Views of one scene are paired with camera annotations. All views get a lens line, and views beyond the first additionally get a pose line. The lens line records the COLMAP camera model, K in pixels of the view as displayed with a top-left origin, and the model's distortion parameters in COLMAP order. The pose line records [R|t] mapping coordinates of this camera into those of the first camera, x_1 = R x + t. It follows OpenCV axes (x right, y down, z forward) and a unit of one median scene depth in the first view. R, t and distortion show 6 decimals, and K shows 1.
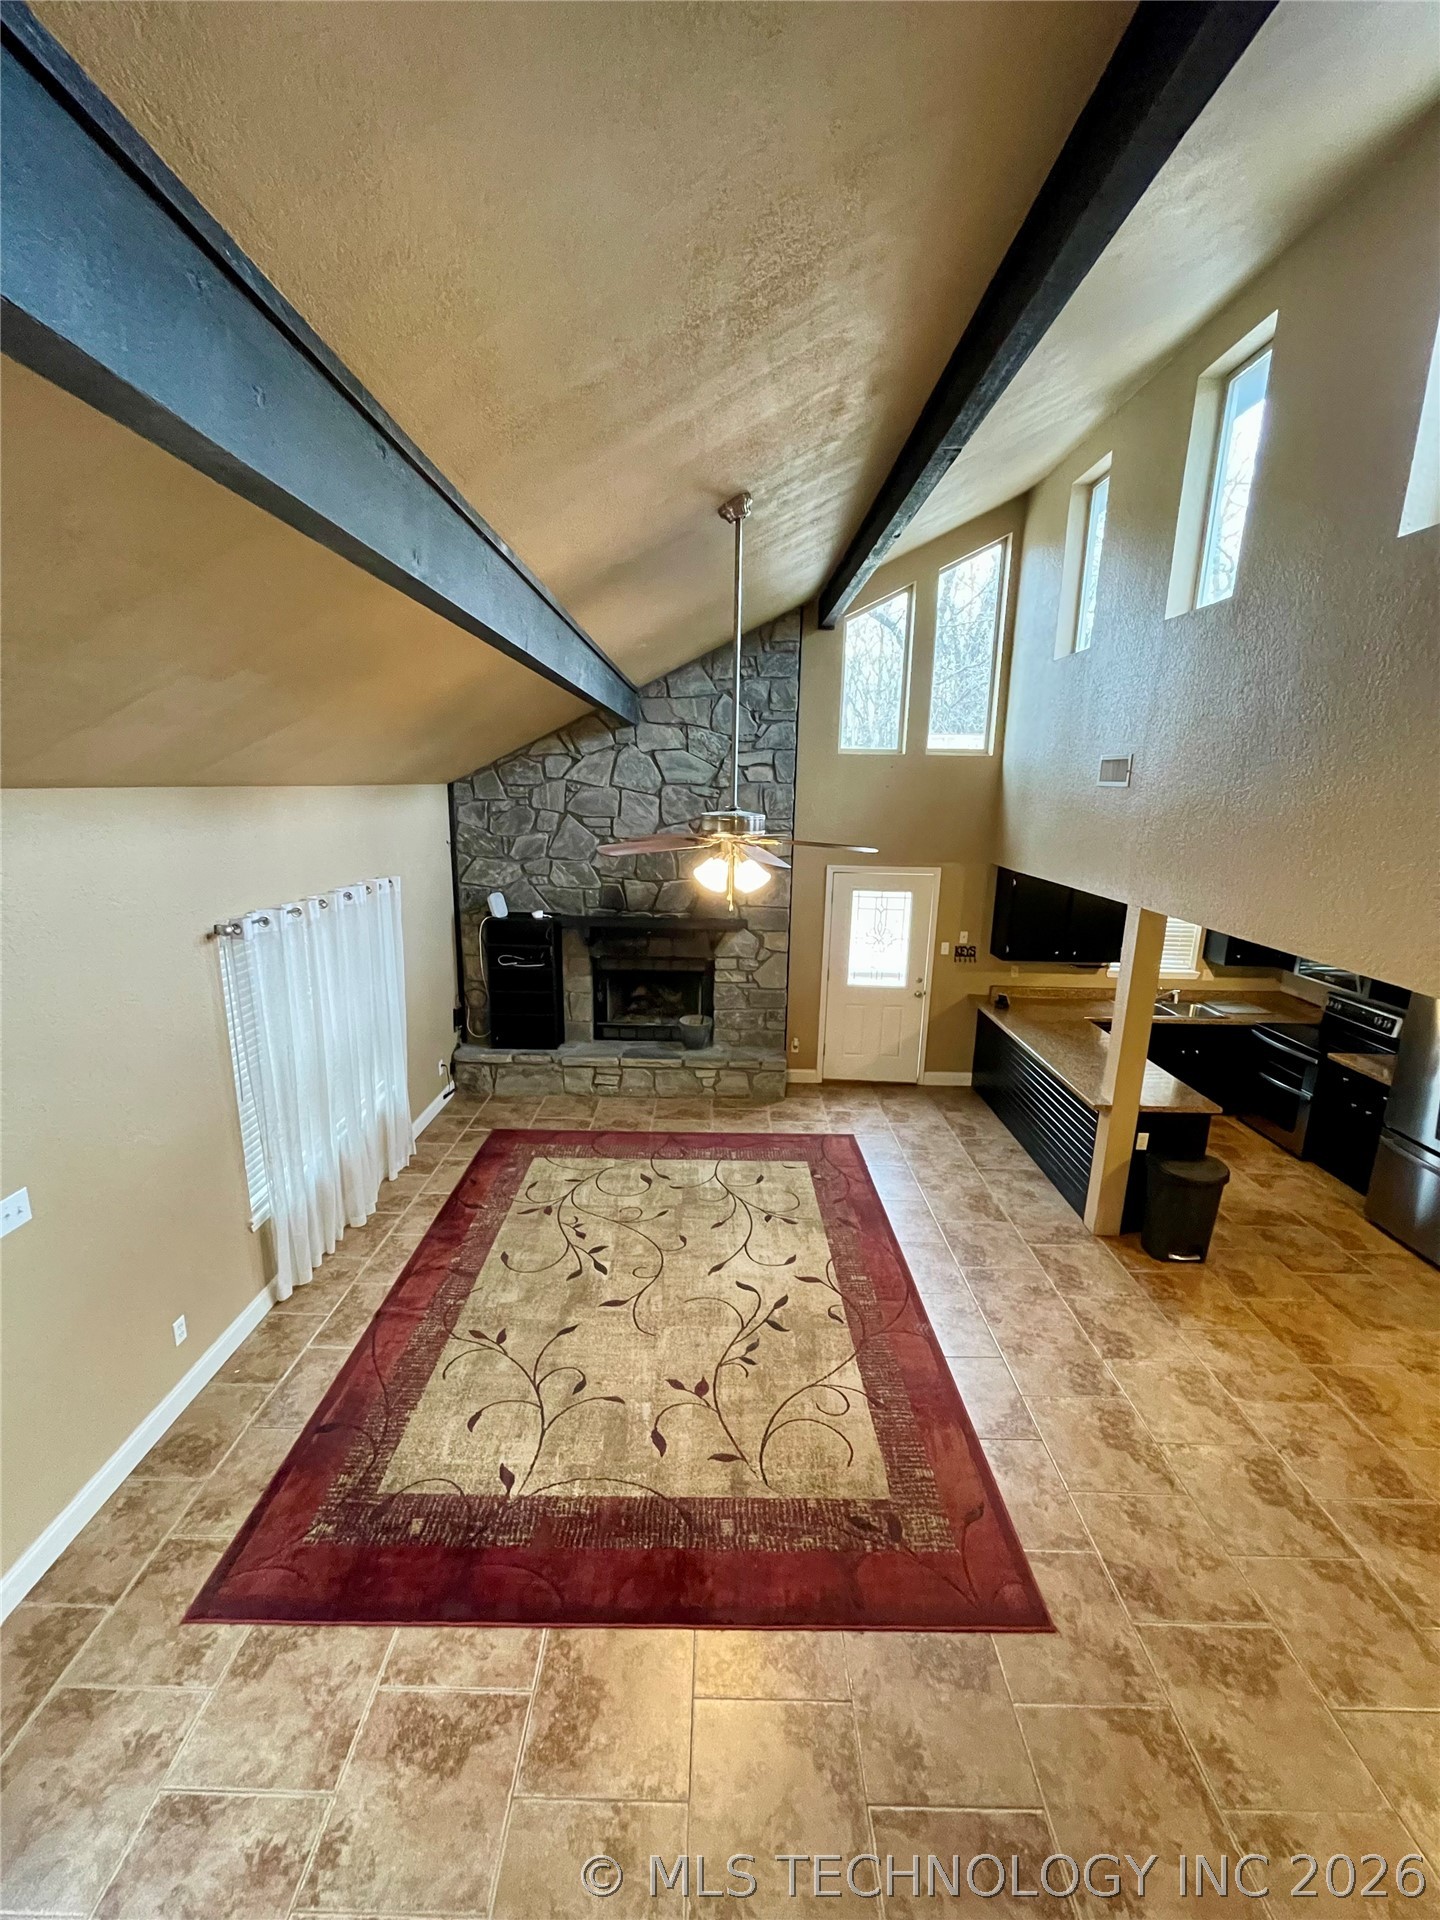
lens RADIAL K [[773.3, 0, 718.4], [0, 773.3, 958.2], [0, 0, 1]] dist [-0.001234, 0.000089]
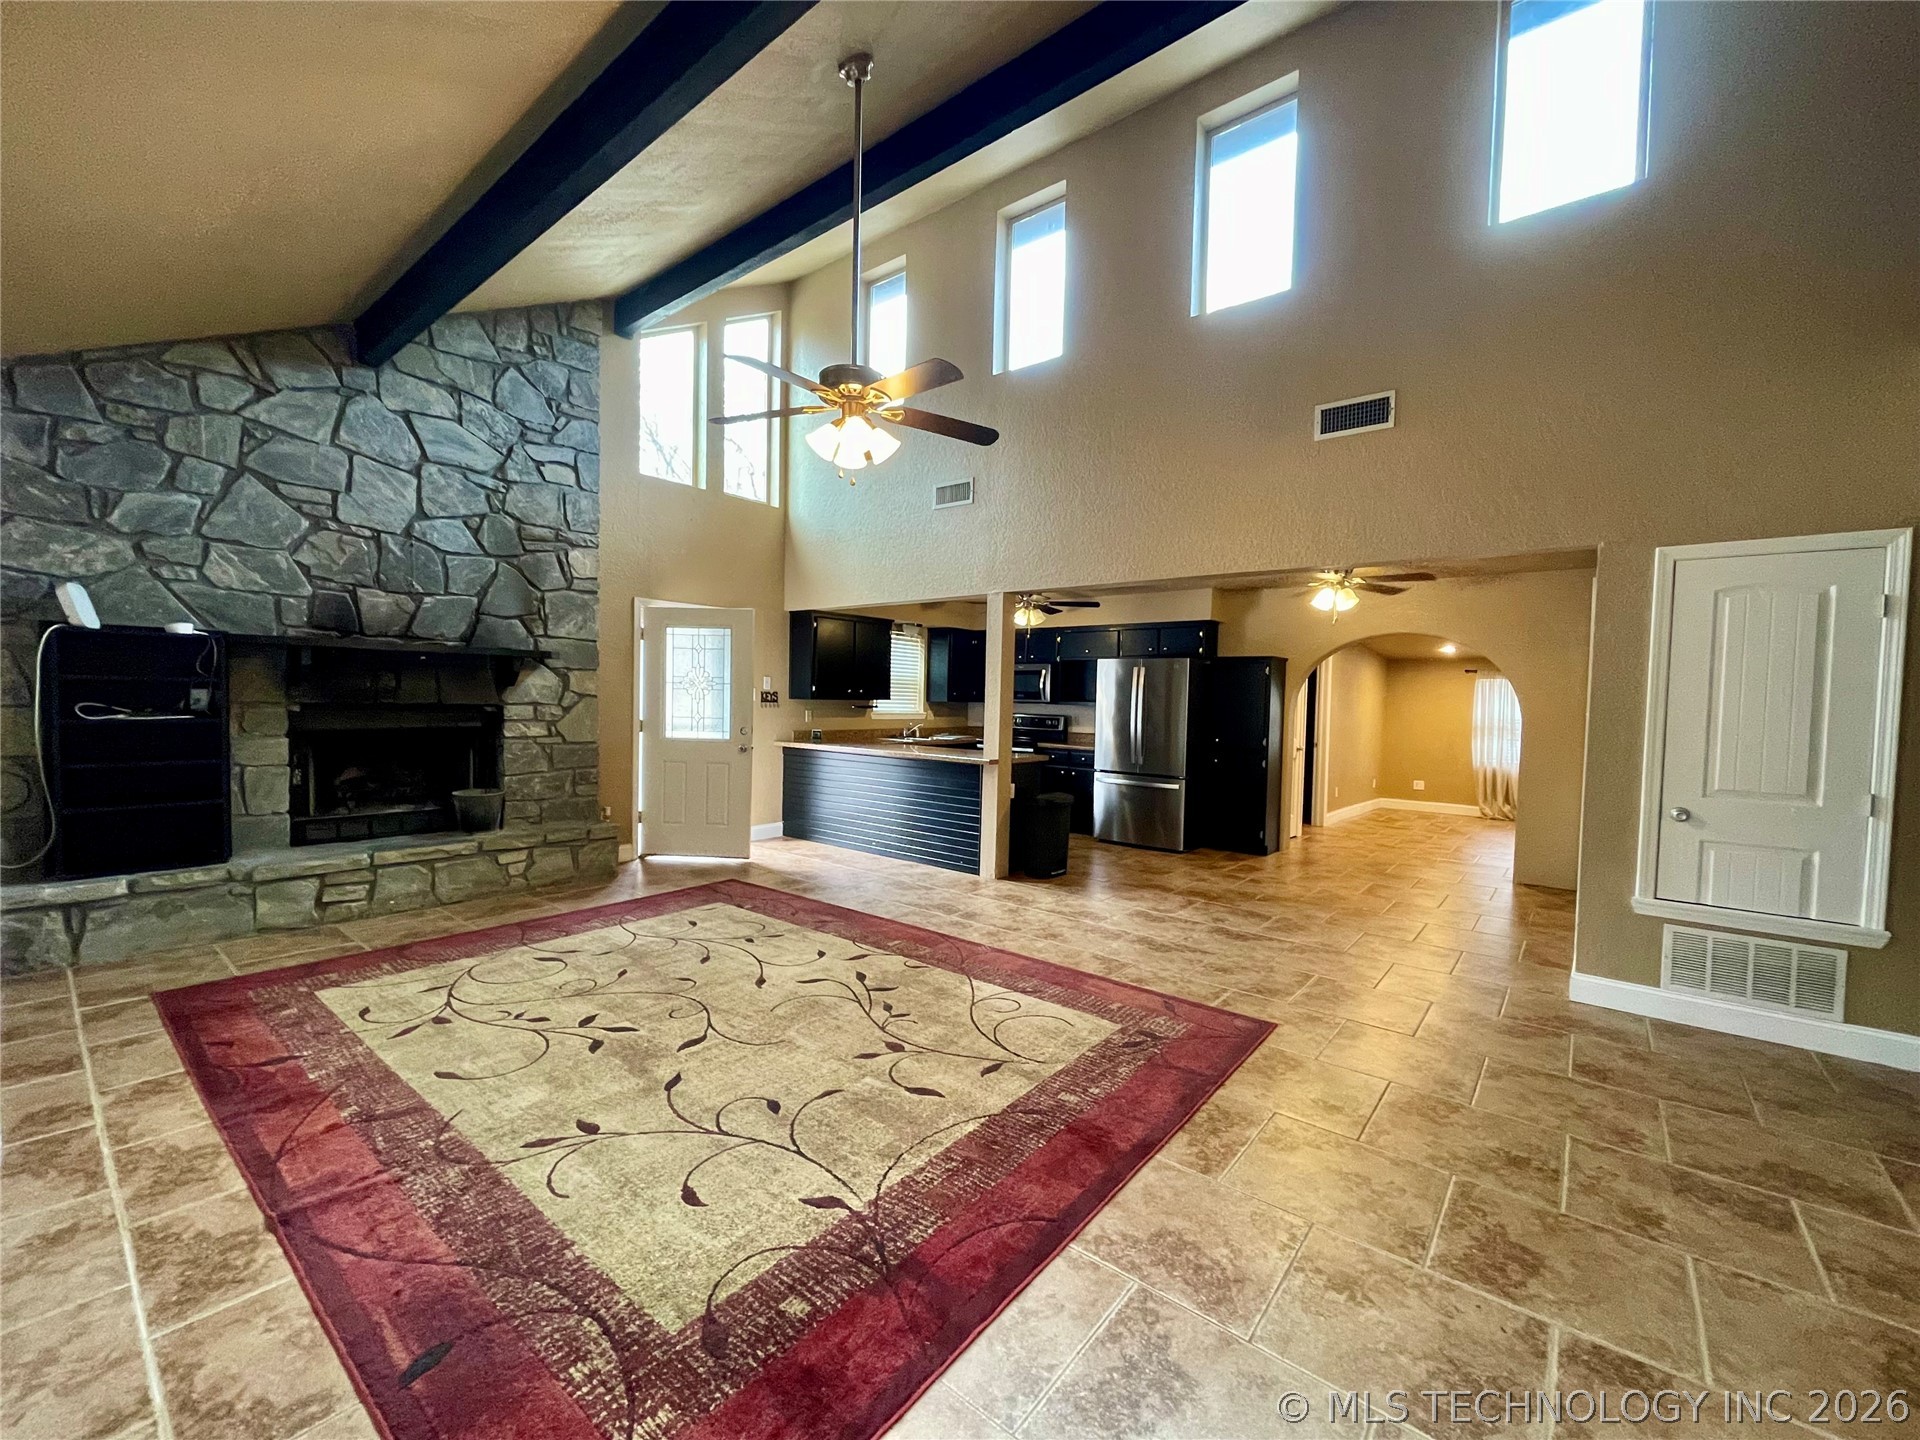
lens RADIAL K [[773.3, 0, 958.6], [0, 773.3, 727.6], [0, 0, 1]] dist [-0.001234, 0.000089]
pose [[0.631247, -0.037159, 0.774691, -0.377151], [0.162106, 0.983111, -0.084933, 0.192186], [-0.758452, 0.179196, 0.626610, 0.237622]]
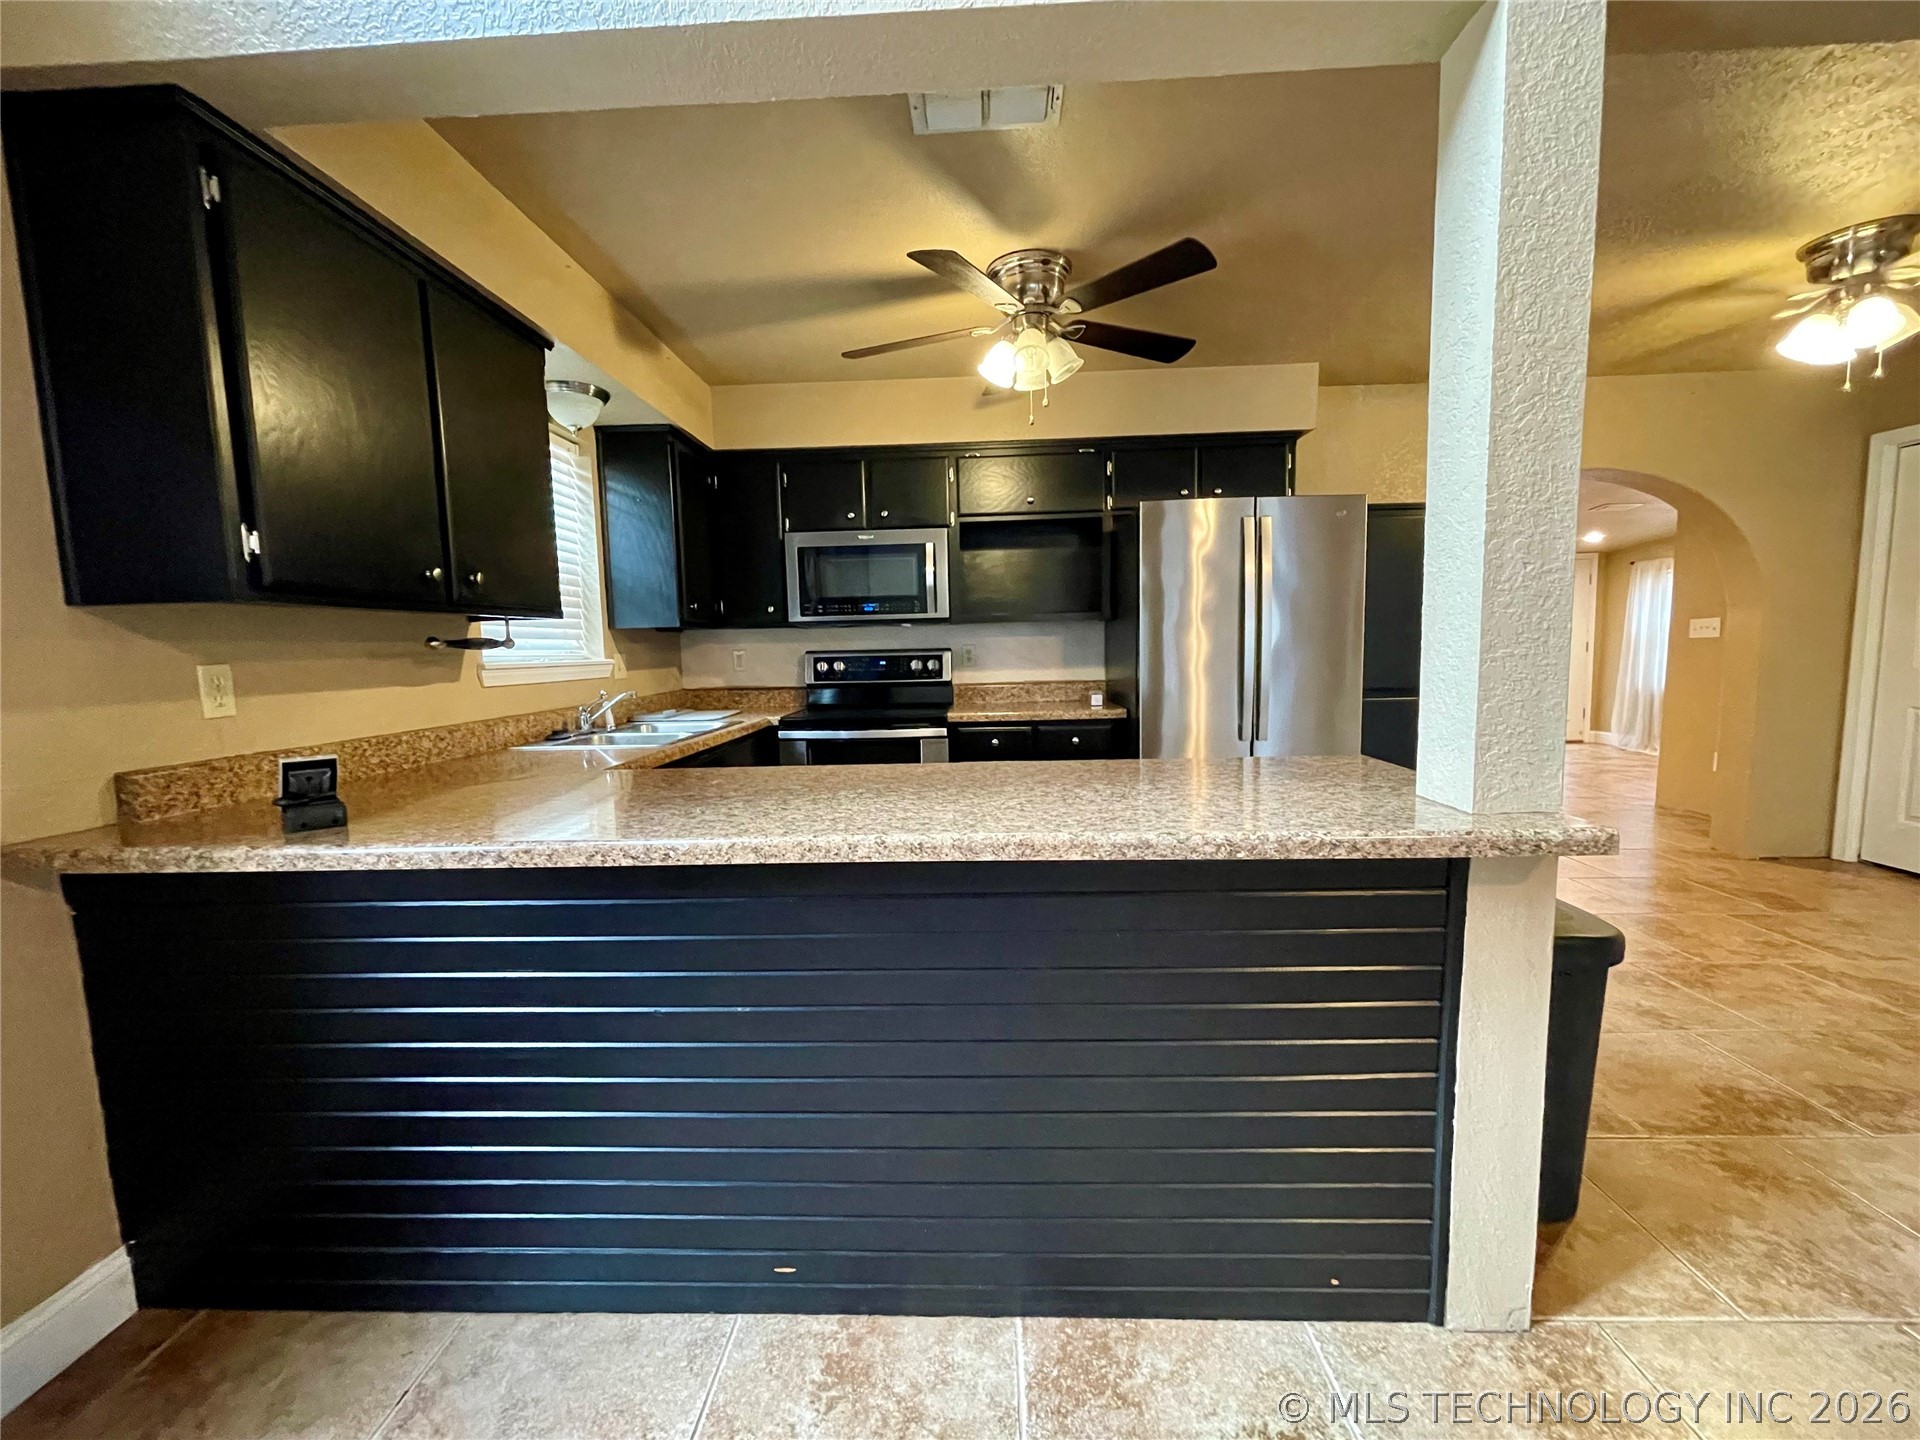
lens RADIAL K [[773.3, 0, 958.9], [0, 773.3, 727.9], [0, 0, 1]] dist [-0.001234, 0.000089]
pose [[0.037364, -0.127930, 0.991079, 0.207688], [0.246476, 0.962311, 0.114925, 0.068486], [-0.968428, 0.239983, 0.067487, 0.969169]]
